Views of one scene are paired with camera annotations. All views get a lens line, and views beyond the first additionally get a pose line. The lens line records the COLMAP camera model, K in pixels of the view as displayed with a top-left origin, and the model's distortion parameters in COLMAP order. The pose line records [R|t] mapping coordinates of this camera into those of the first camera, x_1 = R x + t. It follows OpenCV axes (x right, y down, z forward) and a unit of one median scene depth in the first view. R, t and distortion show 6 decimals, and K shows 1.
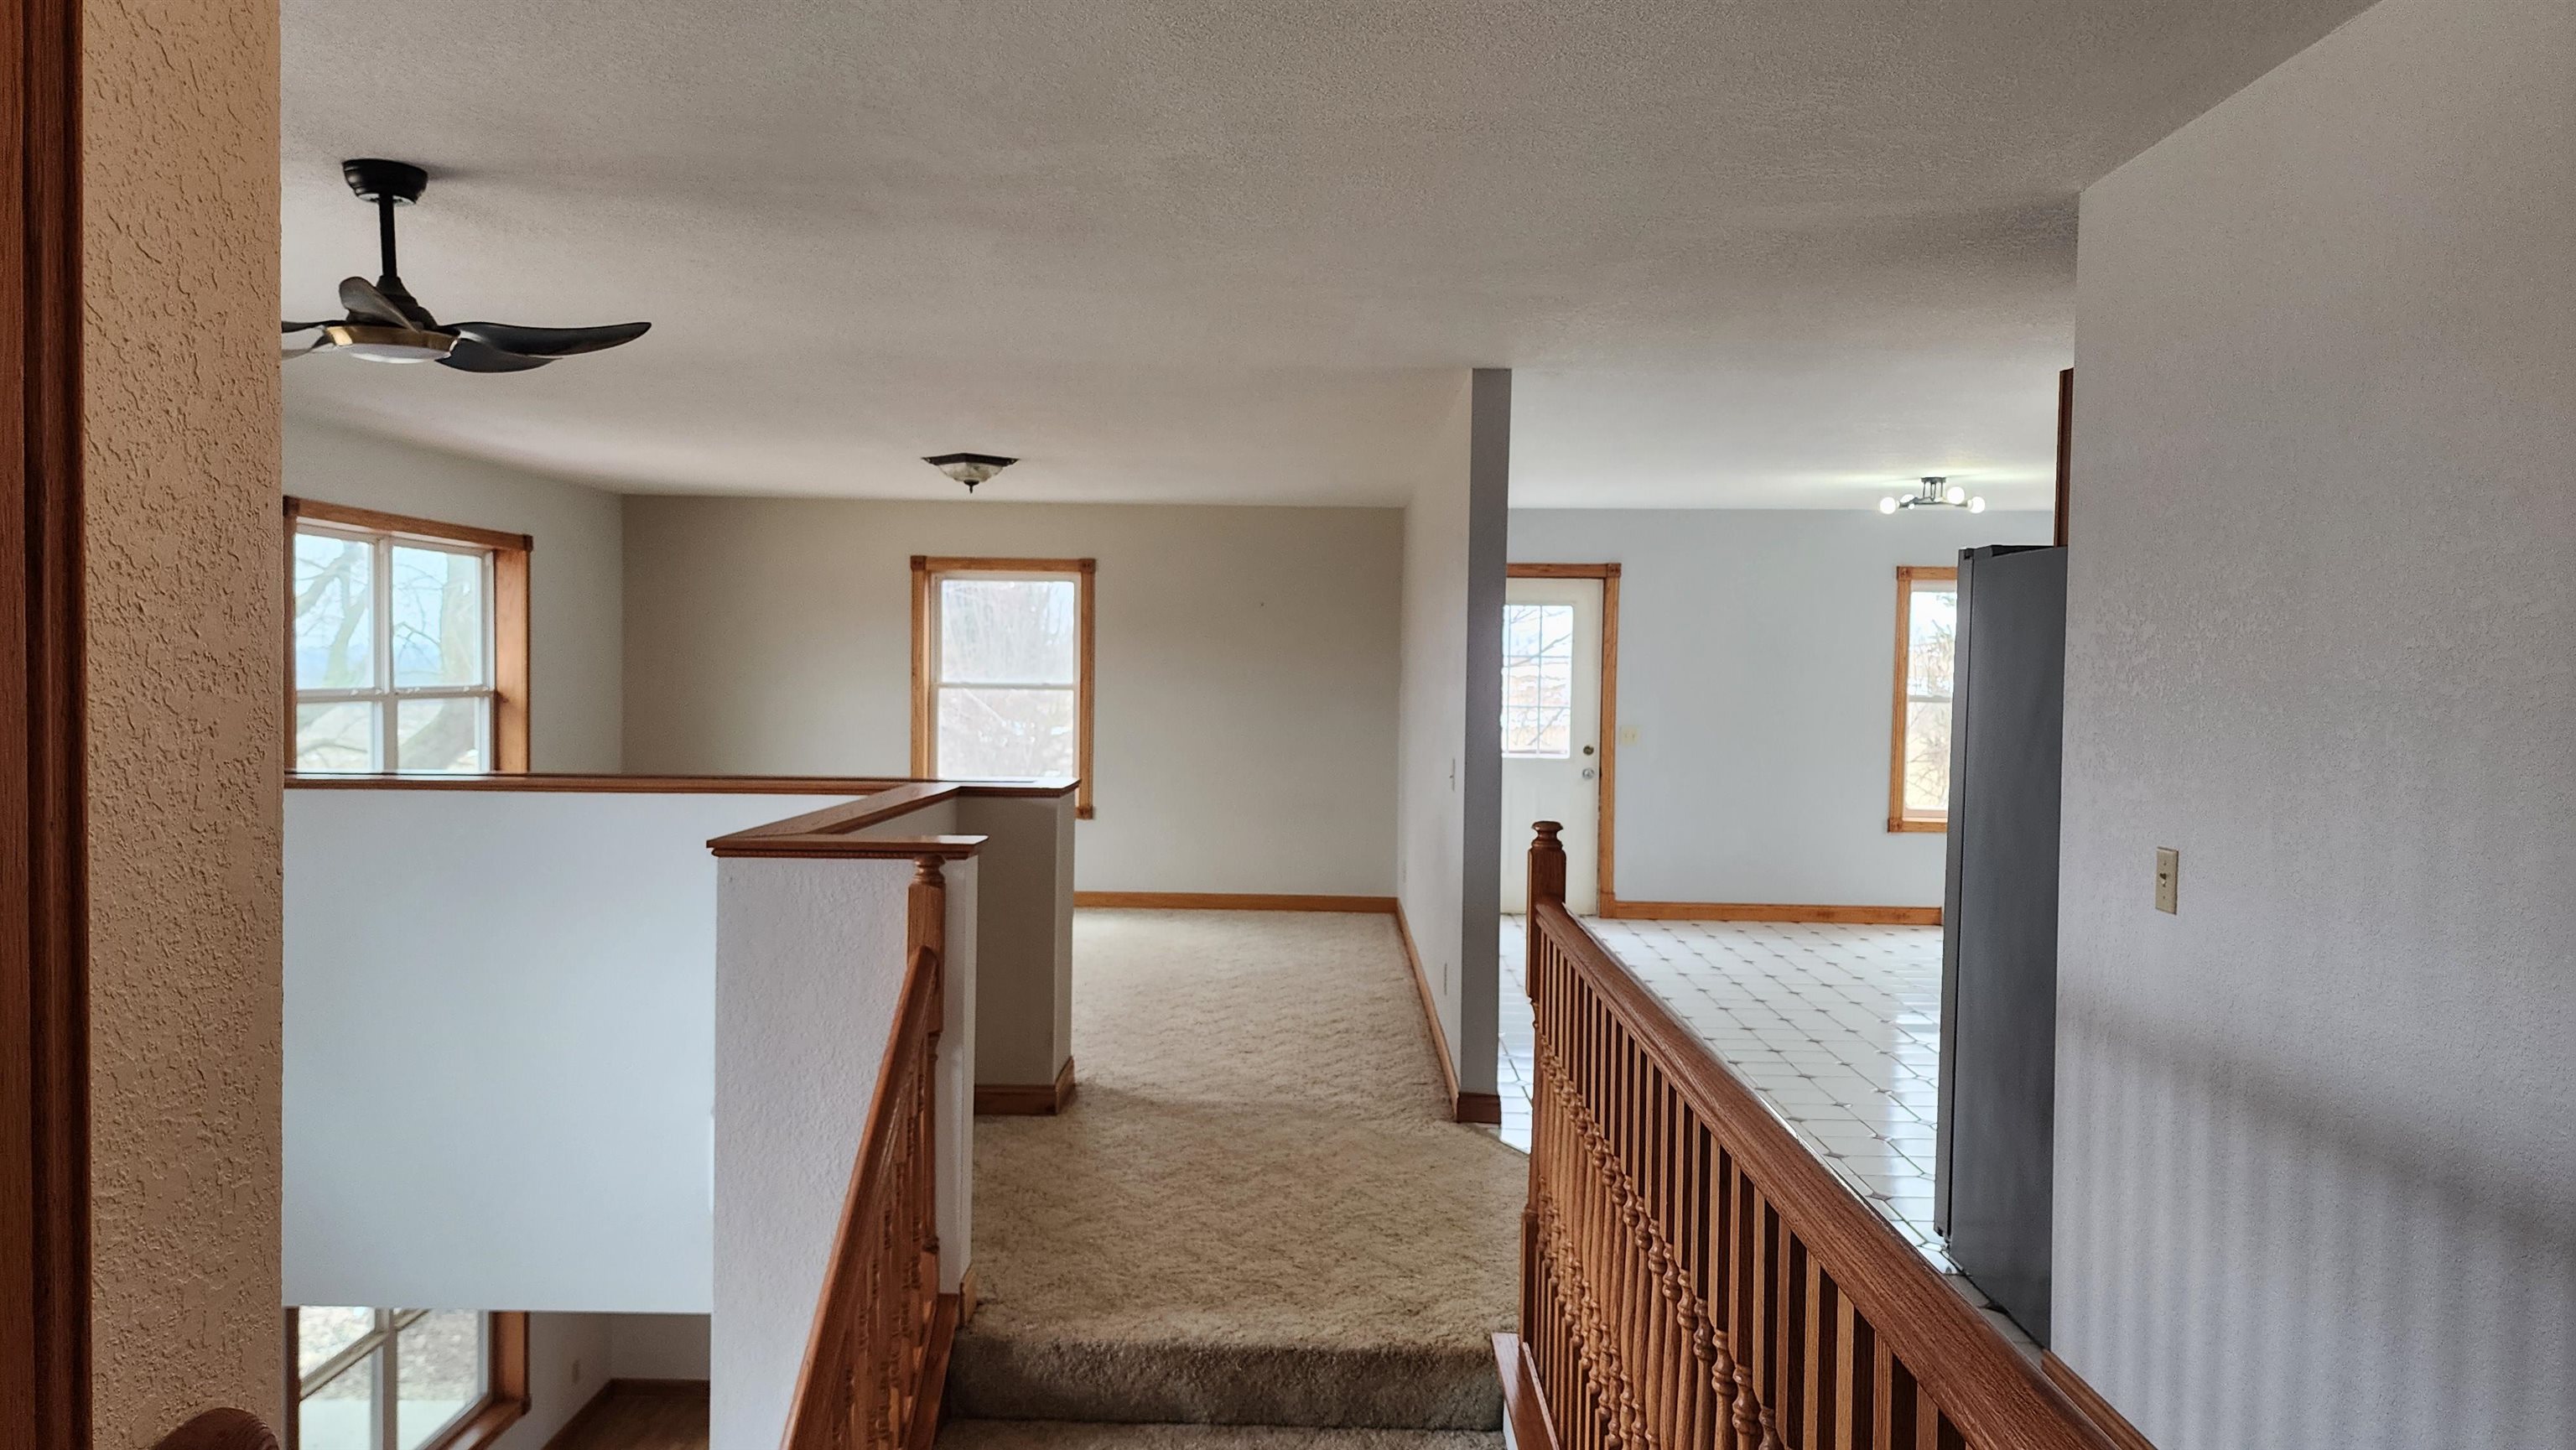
lens RADIAL K [[1748.7, 0, 1286.1], [0, 1748.7, 731.1], [0, 0, 1]] dist [0.035022, -0.018298]
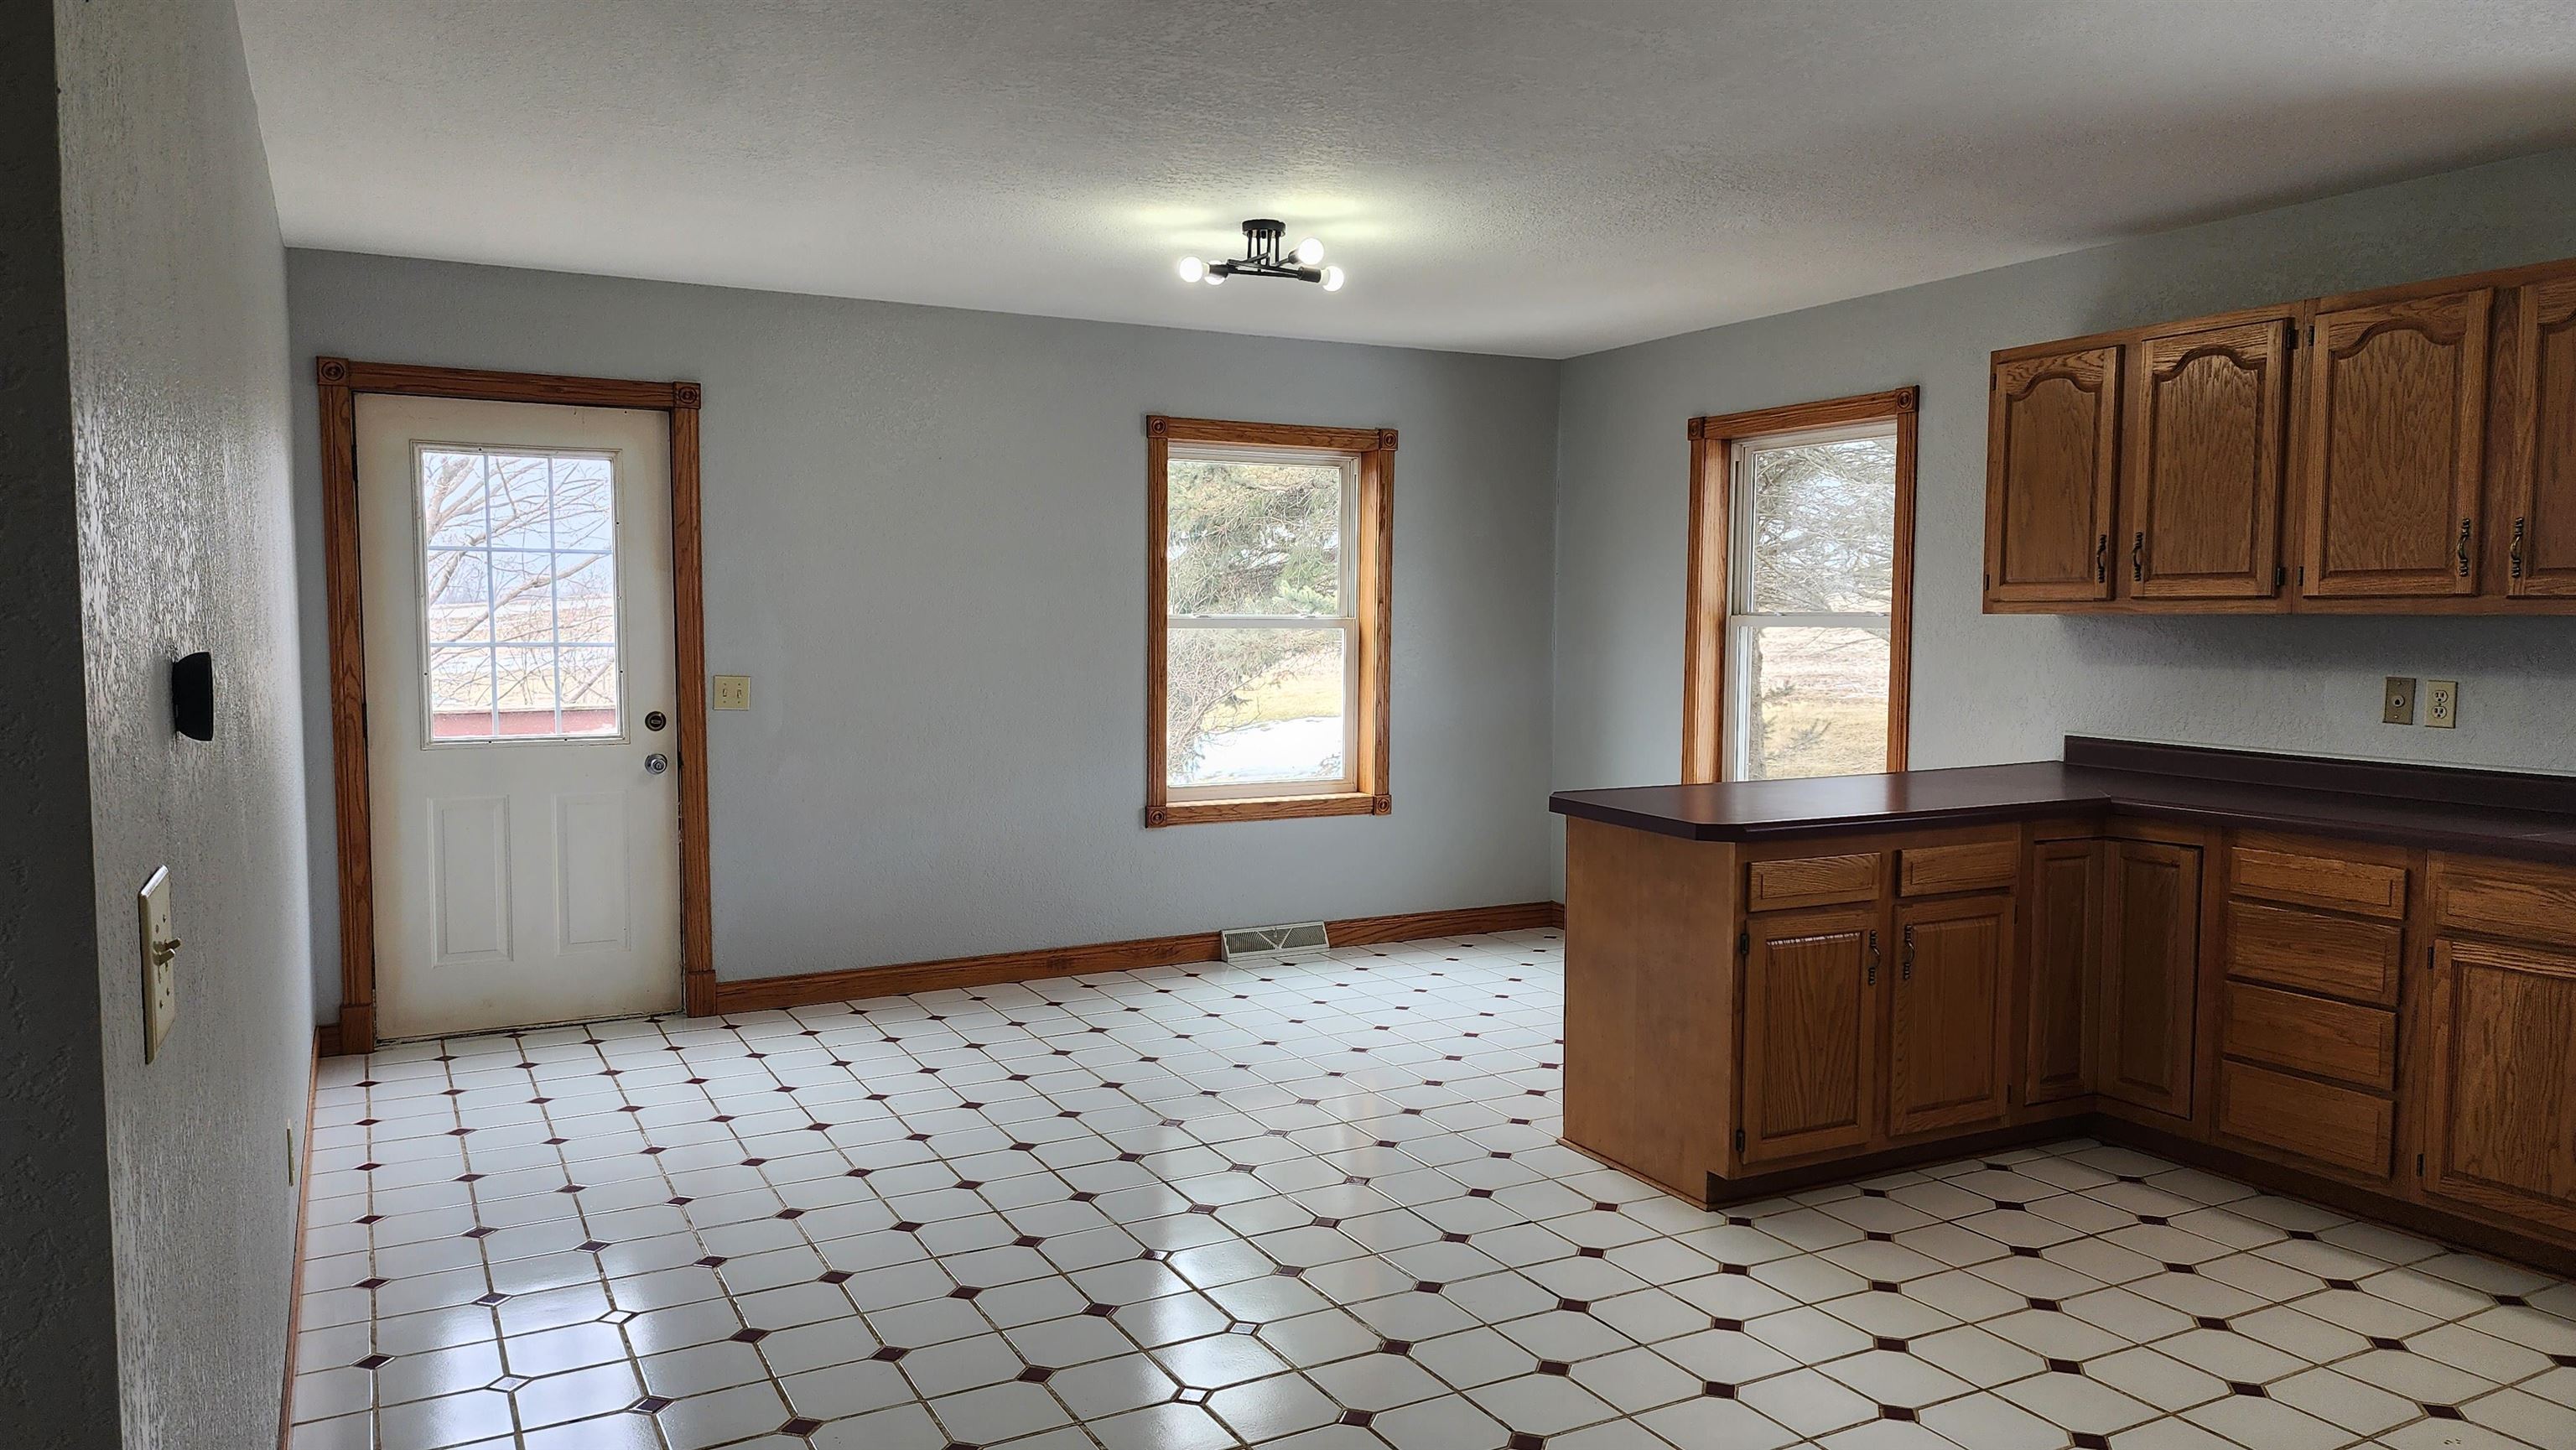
lens RADIAL K [[1748.7, 0, 1289.2], [0, 1748.7, 726.1], [0, 0, 1]] dist [0.035022, -0.018298]
pose [[0.886533, -0.040842, 0.460858, 0.094265], [0.020603, 0.998593, 0.048863, -0.010789], [-0.462206, -0.033823, 0.886128, 0.411885]]
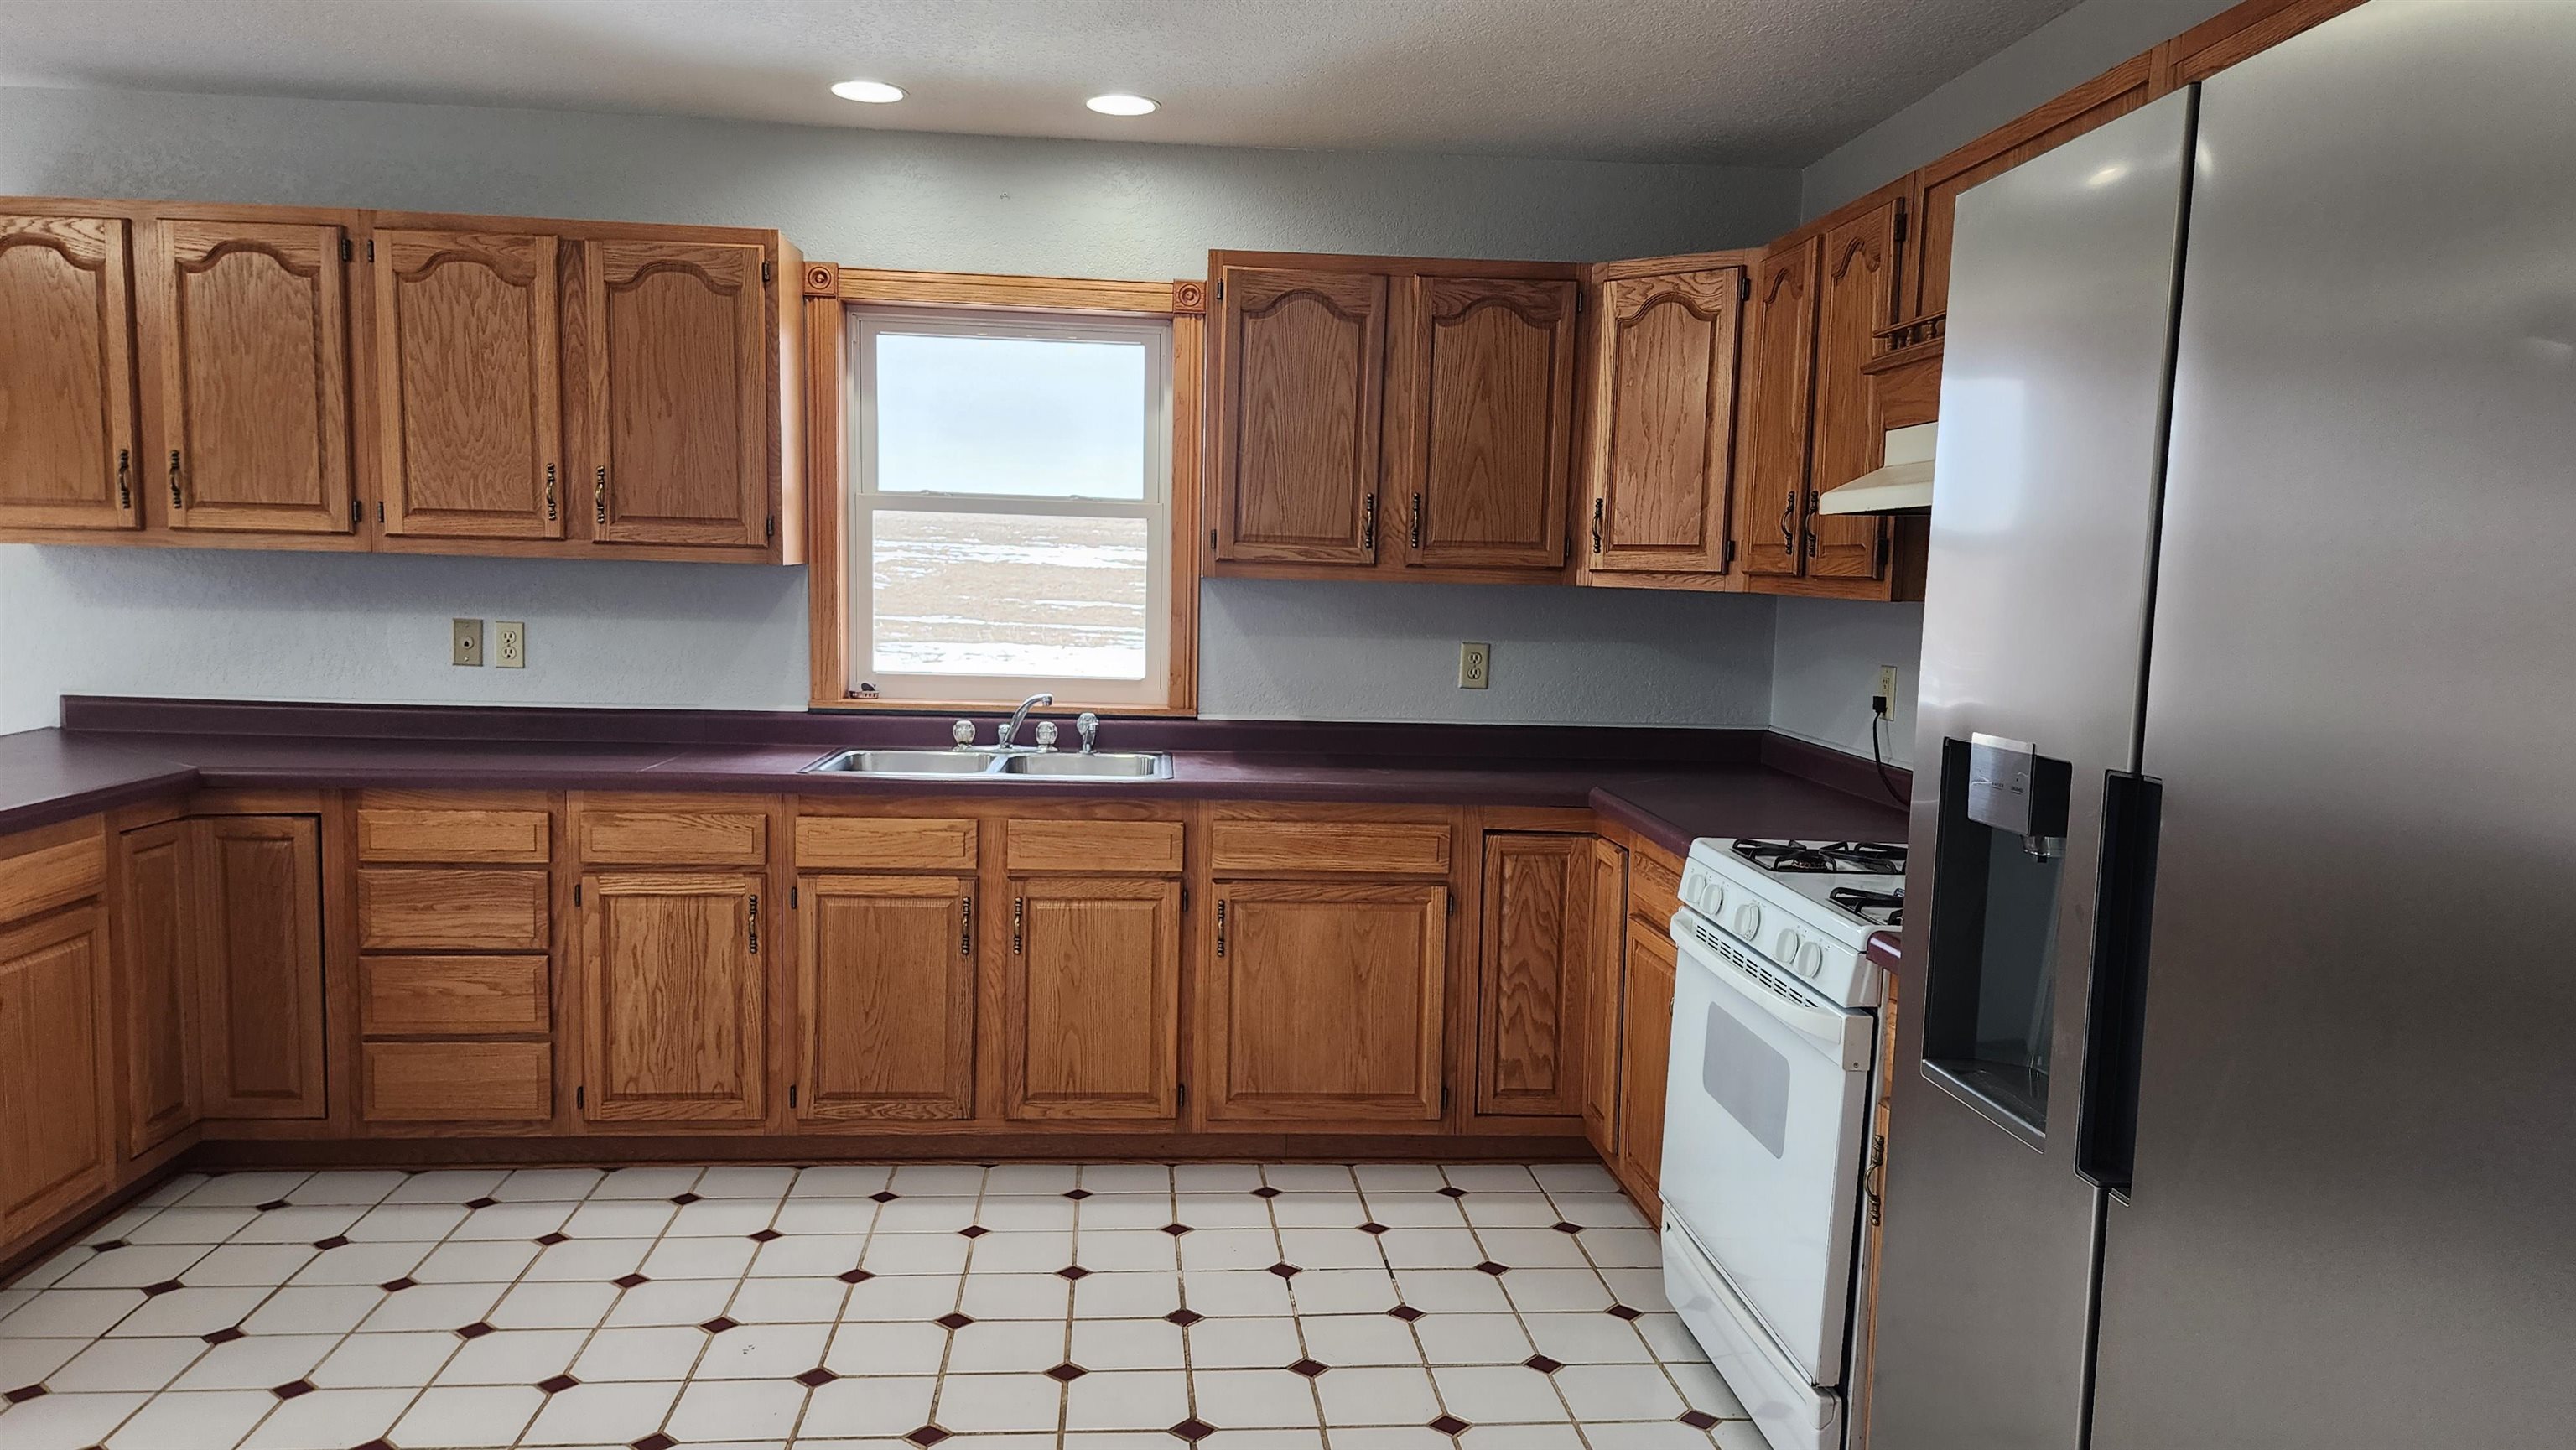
lens RADIAL K [[1748.7, 0, 1286.8], [0, 1748.7, 737.4], [0, 0, 1]] dist [0.035022, -0.018298]
pose [[-0.077387, -0.107933, 0.991142, 0.094941], [0.000733, 0.994116, 0.108314, -0.016086], [-0.997001, 0.009109, -0.076853, 0.597512]]
